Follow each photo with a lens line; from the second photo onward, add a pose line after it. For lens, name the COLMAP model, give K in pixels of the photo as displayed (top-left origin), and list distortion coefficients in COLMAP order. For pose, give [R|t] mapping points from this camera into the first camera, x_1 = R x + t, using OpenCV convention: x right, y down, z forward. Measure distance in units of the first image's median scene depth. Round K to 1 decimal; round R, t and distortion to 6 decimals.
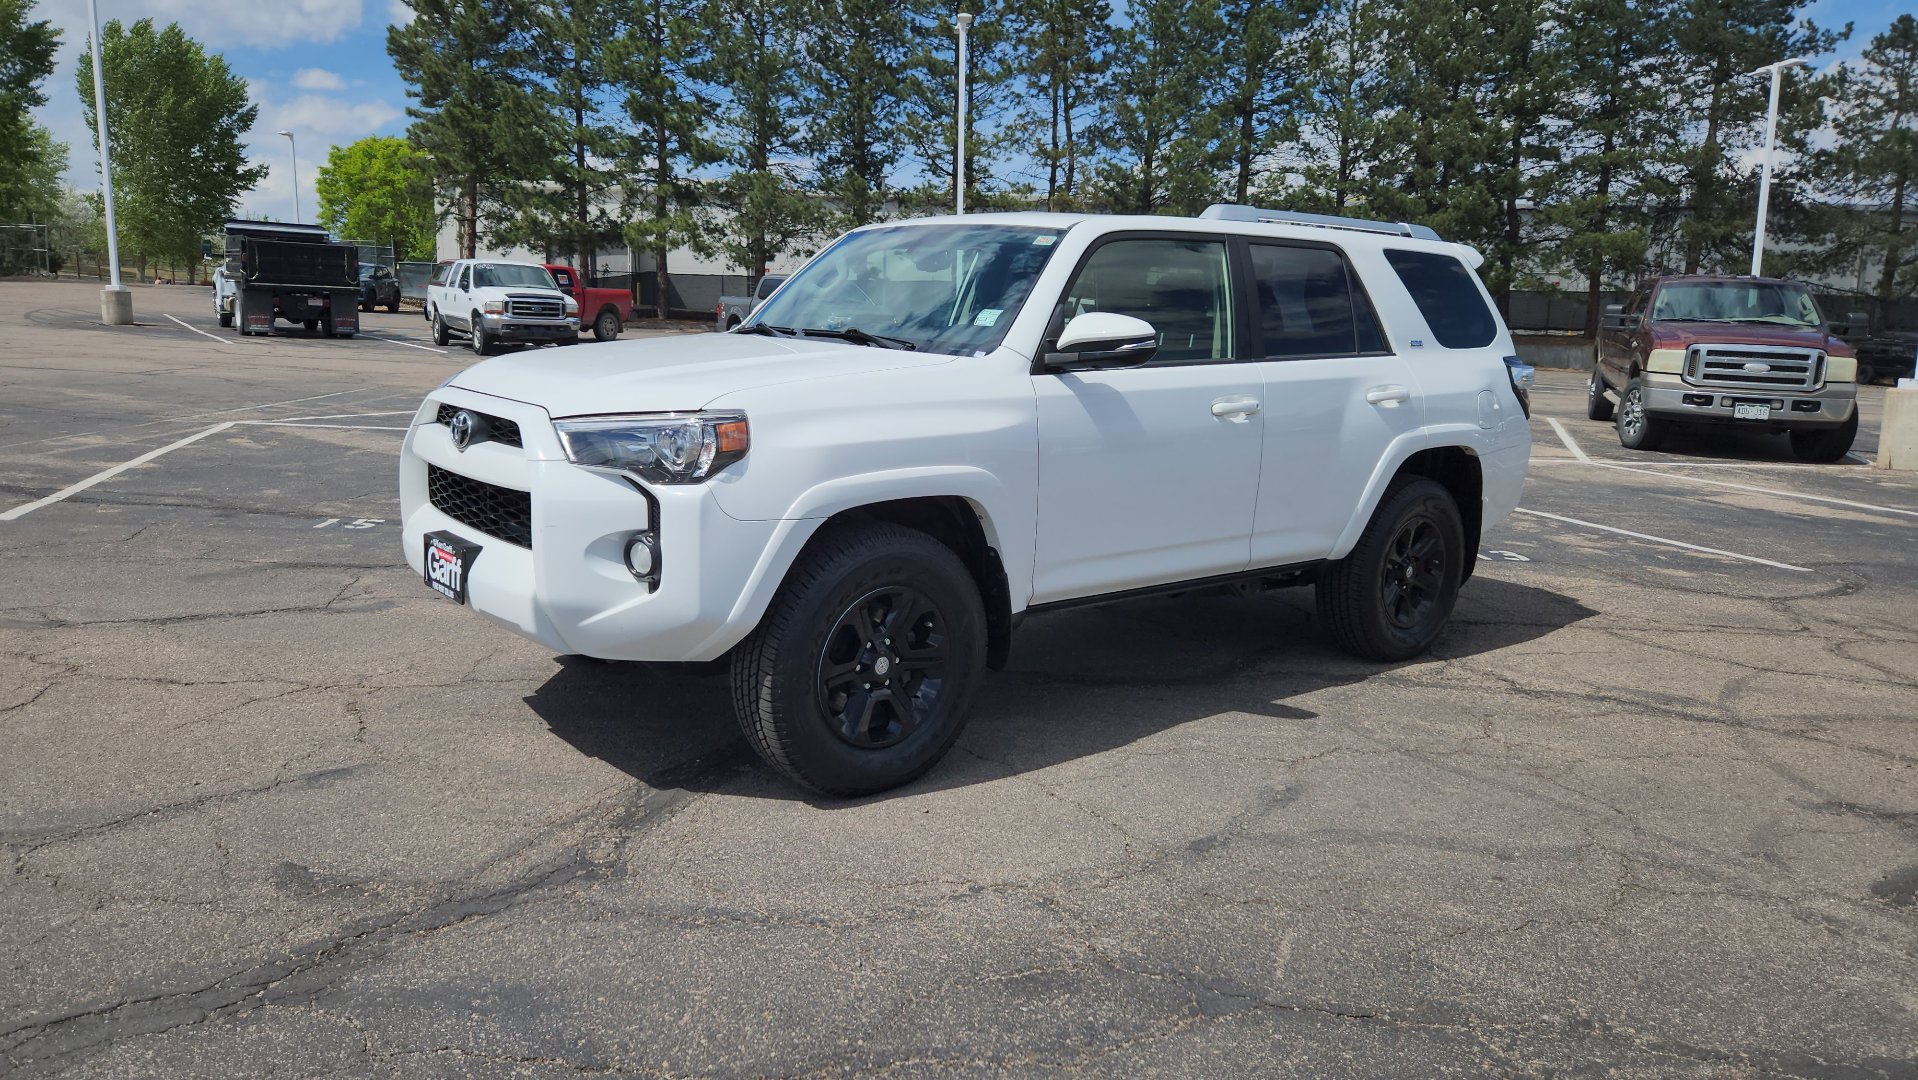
lens RADIAL K [[1273.0, 0, 932.6], [0, 1273.0, 519.6], [0, 0, 1]] dist [0.065747, -0.052312]
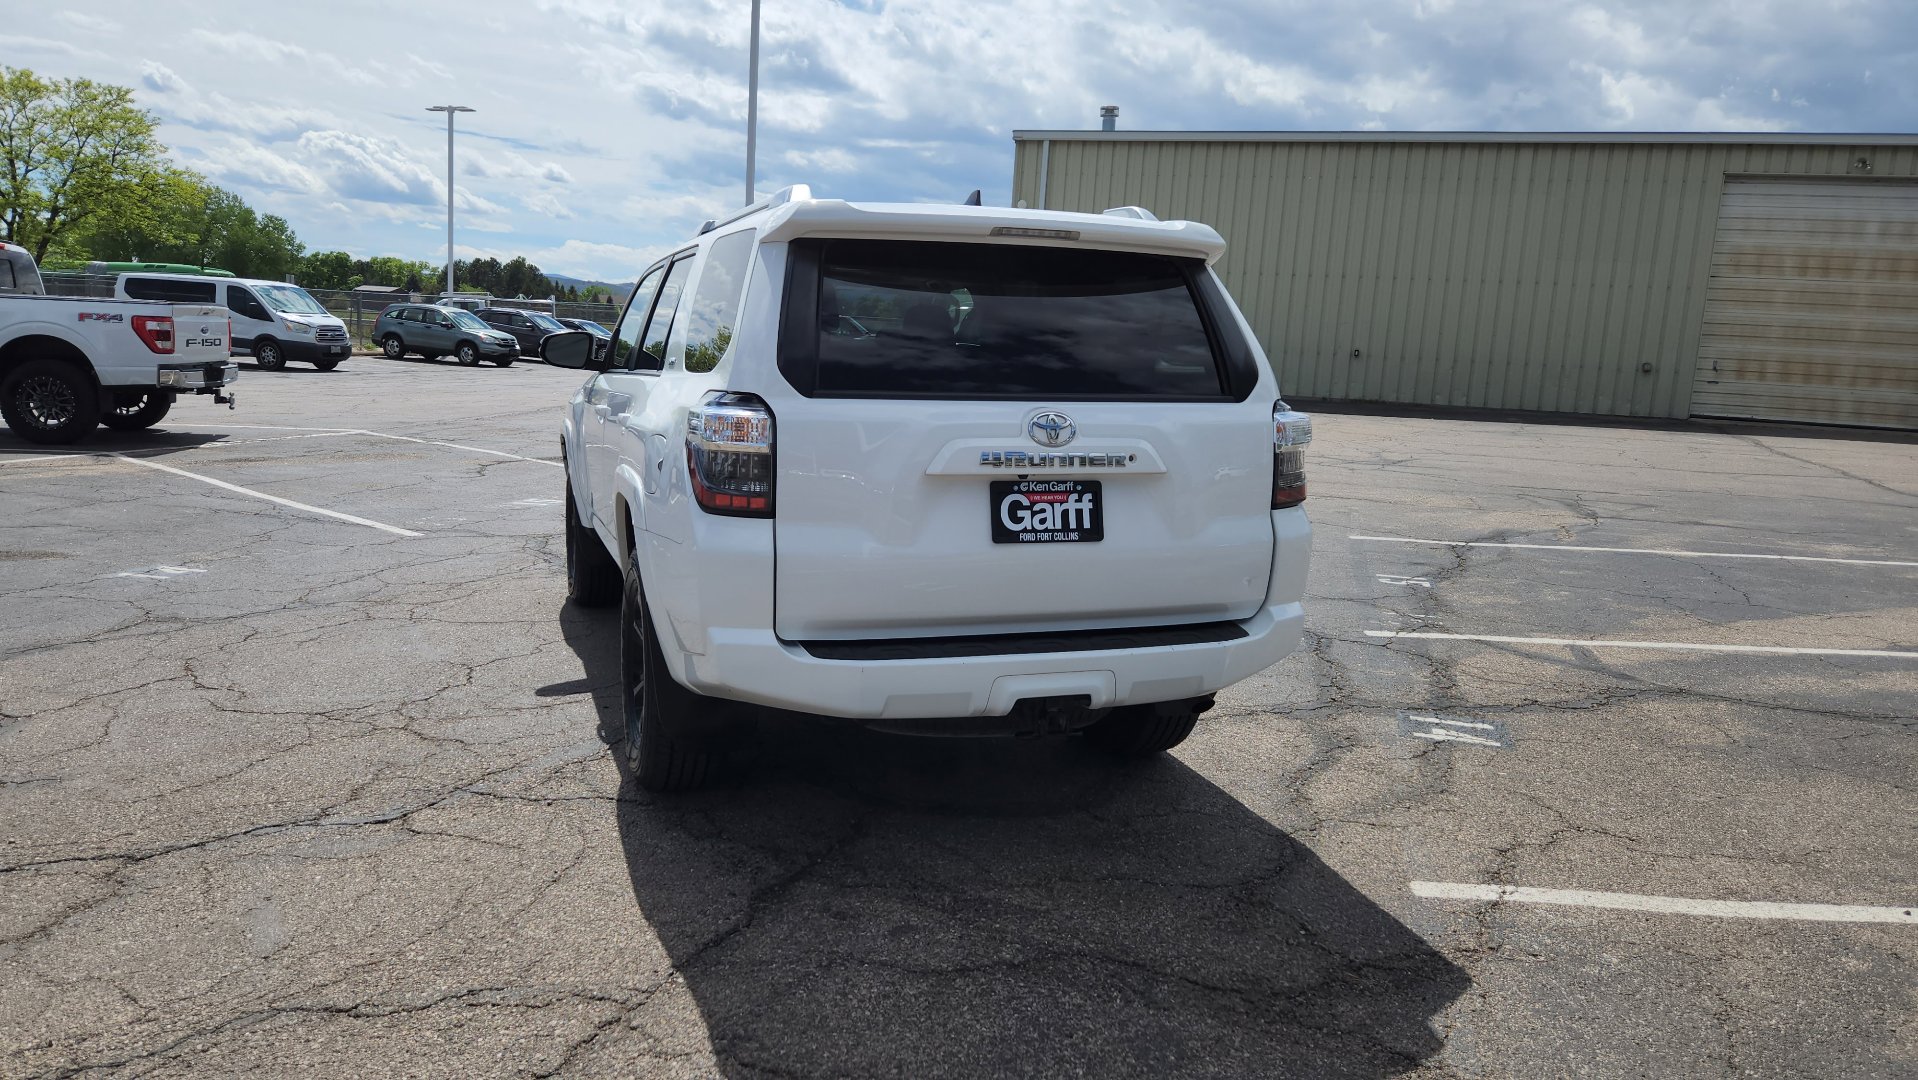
lens RADIAL K [[1289.7, 0, 921.2], [0, 1289.7, 540.0], [0, 0, 1]] dist [0.072348, -0.060871]
pose [[-0.350221, 0.089480, -0.932383, 0.109397], [-0.202719, 0.964593, 0.168716, -0.020432], [0.914467, 0.248100, -0.319681, 0.147523]]
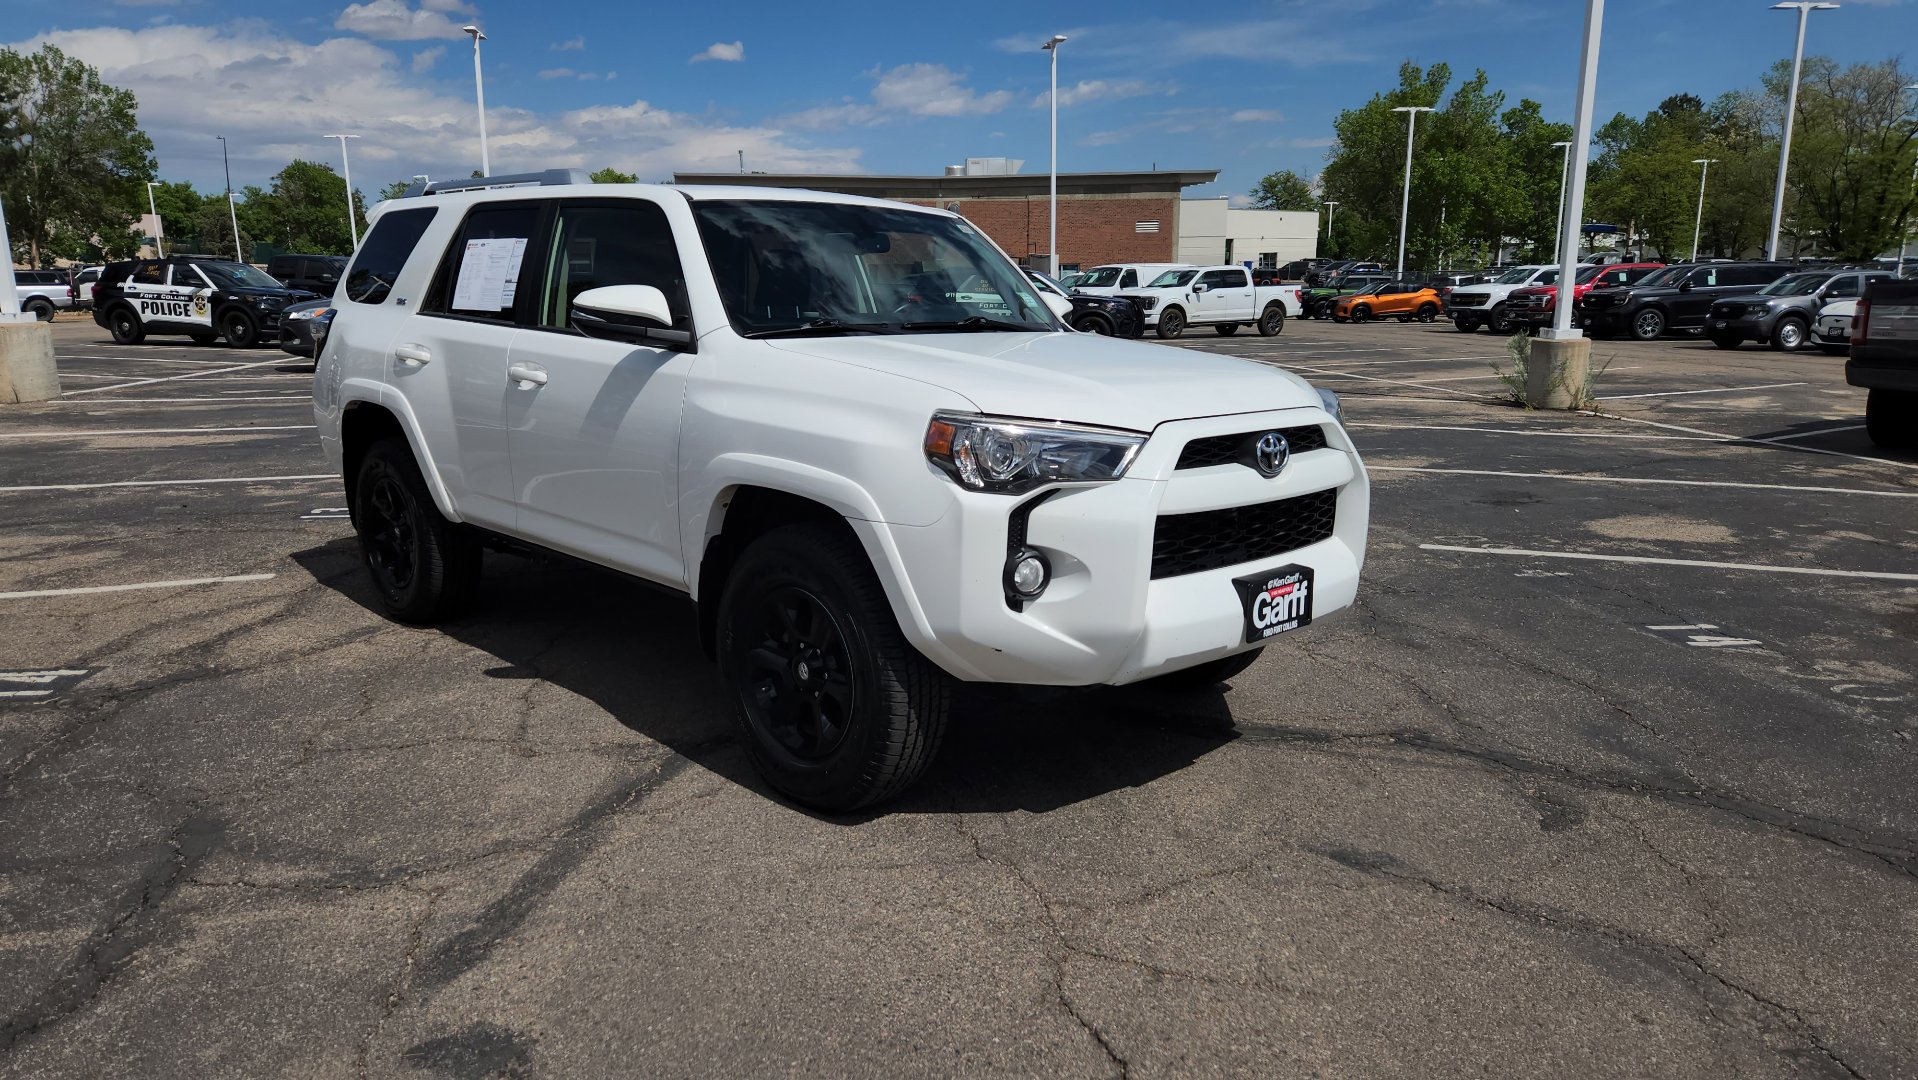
lens RADIAL K [[1283.4, 0, 919.3], [0, 1283.4, 542.3], [0, 0, 1]] dist [0.069839, -0.060305]
pose [[-0.059771, -0.234765, 0.970213, -0.091932], [0.155602, 0.957878, 0.241366, -0.019767], [-0.986010, 0.165394, -0.020724, 0.093105]]
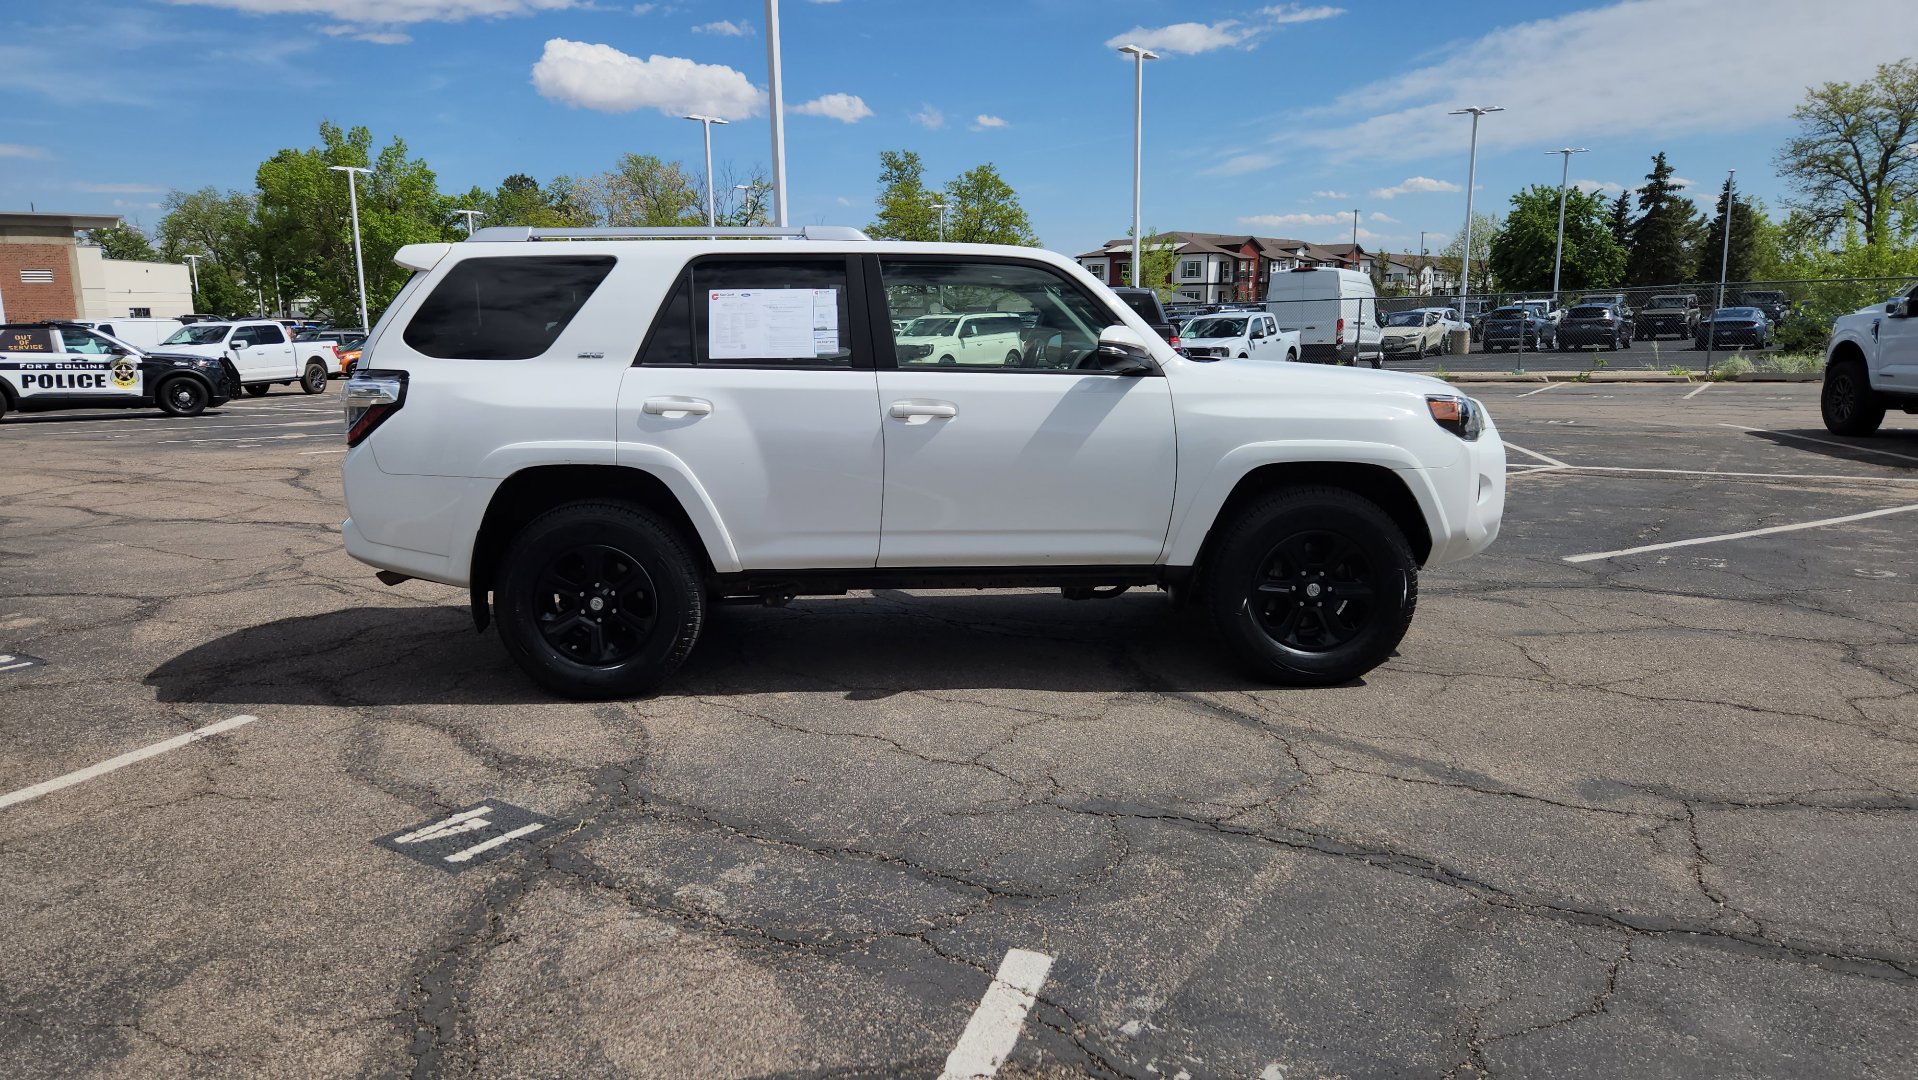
lens RADIAL K [[1281.1, 0, 899.8], [0, 1281.1, 545.5], [0, 0, 1]] dist [0.070053, -0.056330]
pose [[-0.767479, -0.130545, 0.627642, -0.062947], [0.089737, 0.947531, 0.306810, -0.033888], [-0.634763, 0.291792, -0.715495, 0.189647]]
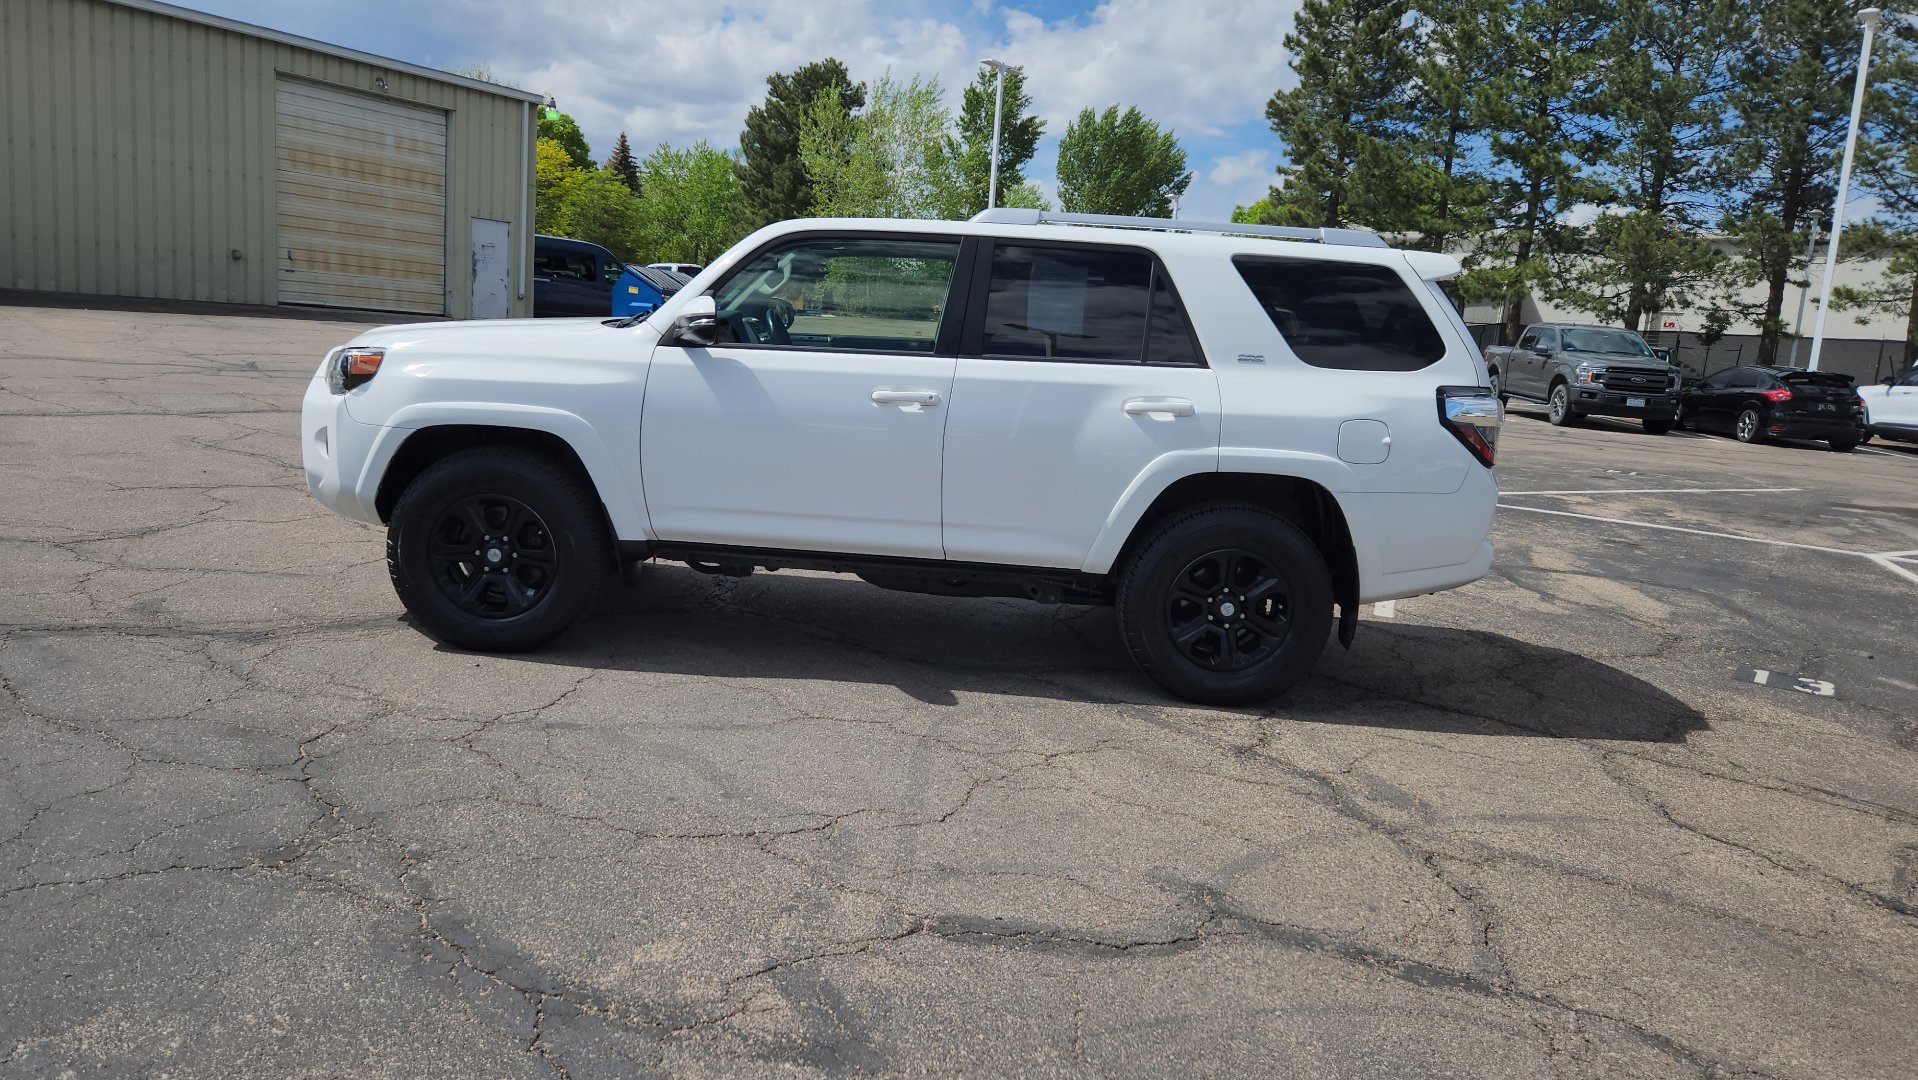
lens RADIAL K [[1278.7, 0, 946.0], [0, 1278.7, 539.6], [0, 0, 1]] dist [0.070658, -0.065986]
pose [[0.773988, 0.128792, -0.619964, 0.083202], [-0.145434, 0.989079, 0.023906, -0.000077], [0.616272, 0.071661, 0.784266, 0.017535]]
